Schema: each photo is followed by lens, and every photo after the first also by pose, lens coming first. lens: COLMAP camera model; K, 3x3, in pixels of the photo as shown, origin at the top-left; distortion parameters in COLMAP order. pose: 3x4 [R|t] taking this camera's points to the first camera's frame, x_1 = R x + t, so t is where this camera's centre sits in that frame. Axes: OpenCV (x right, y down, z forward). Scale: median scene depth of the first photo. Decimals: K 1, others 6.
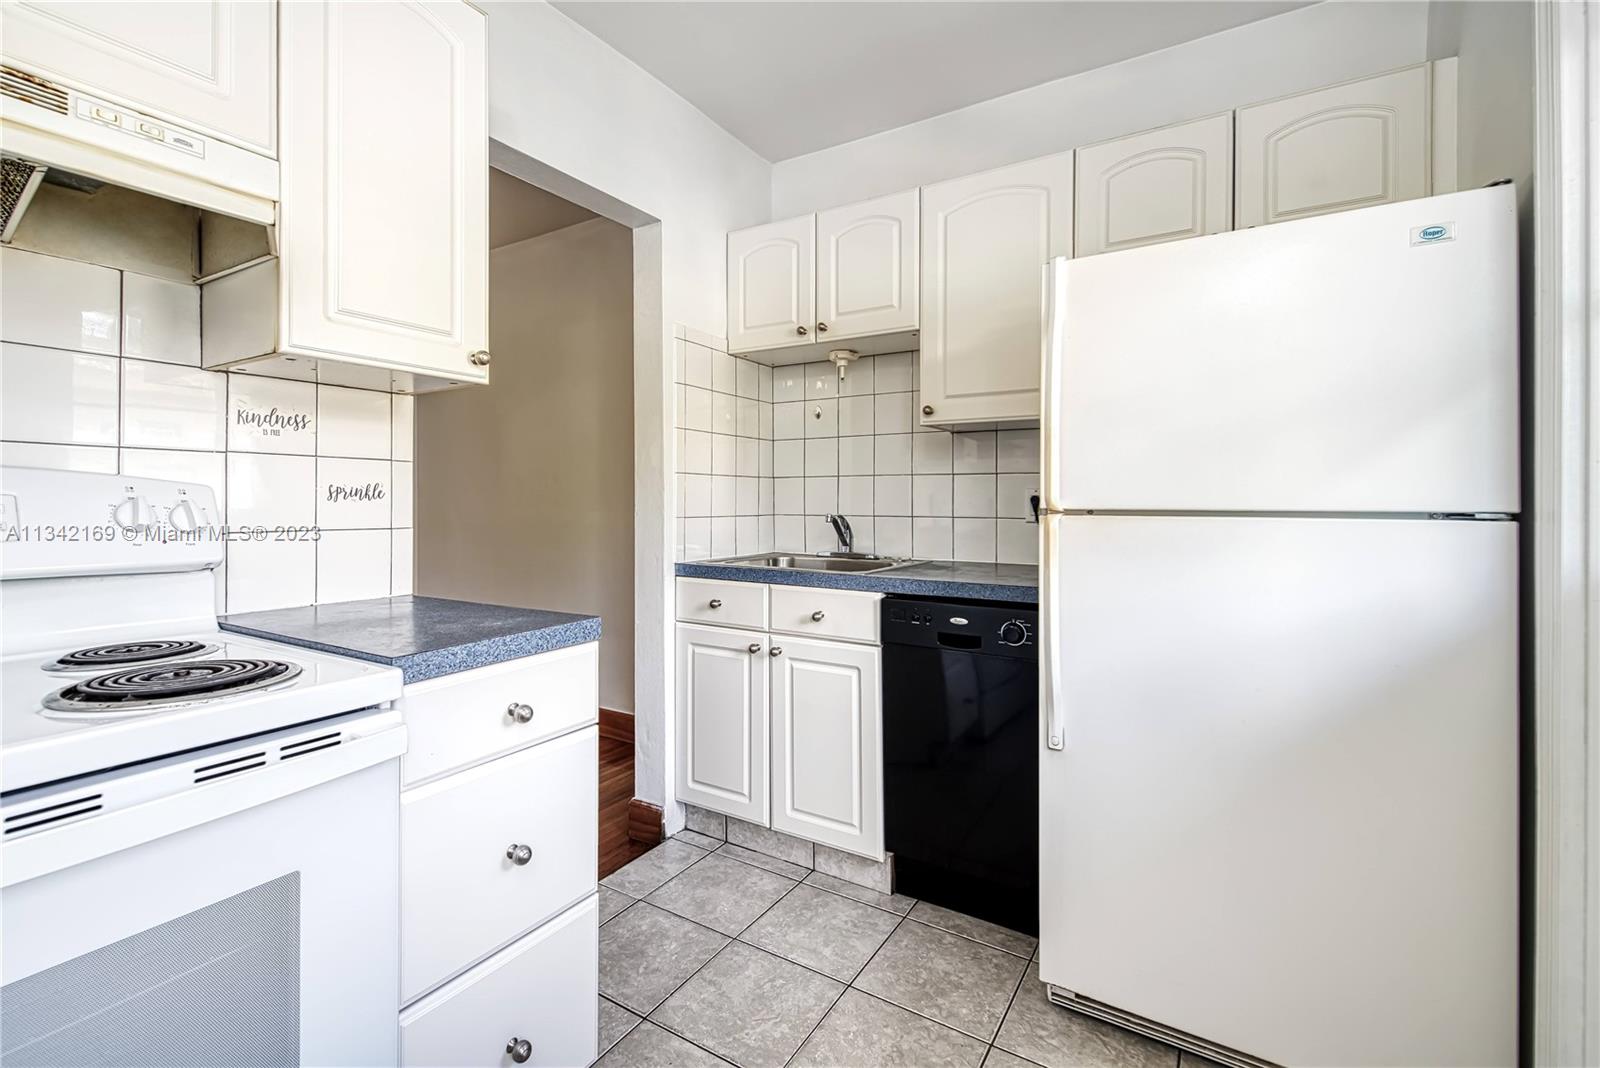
lens RADIAL K [[705.9, 0, 778.4], [0, 705.9, 496.5], [0, 0, 1]] dist [0.003835, -0.005087]
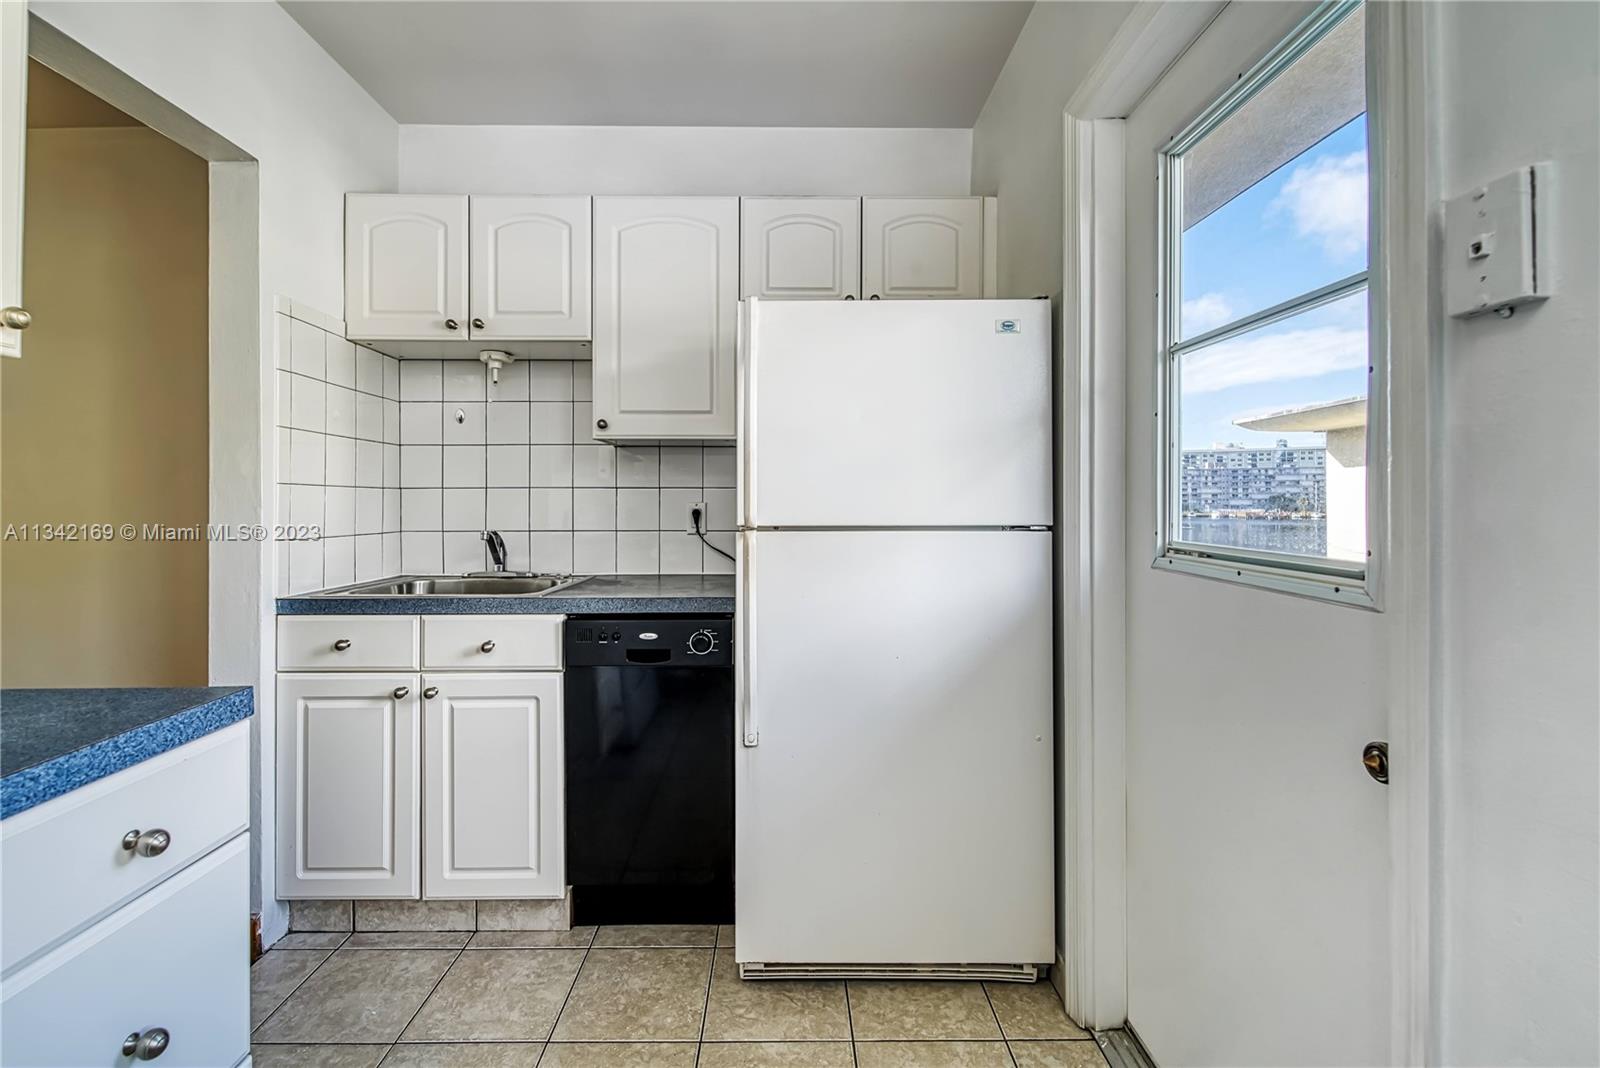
lens RADIAL K [[705.9, 0, 778.4], [0, 705.9, 496.5], [0, 0, 1]] dist [0.003835, -0.005087]
pose [[0.839667, 0.000948, 0.543101, -0.122601], [0.001815, 0.999988, -0.004552, -0.017044], [-0.543099, 0.004807, 0.839655, 0.042299]]
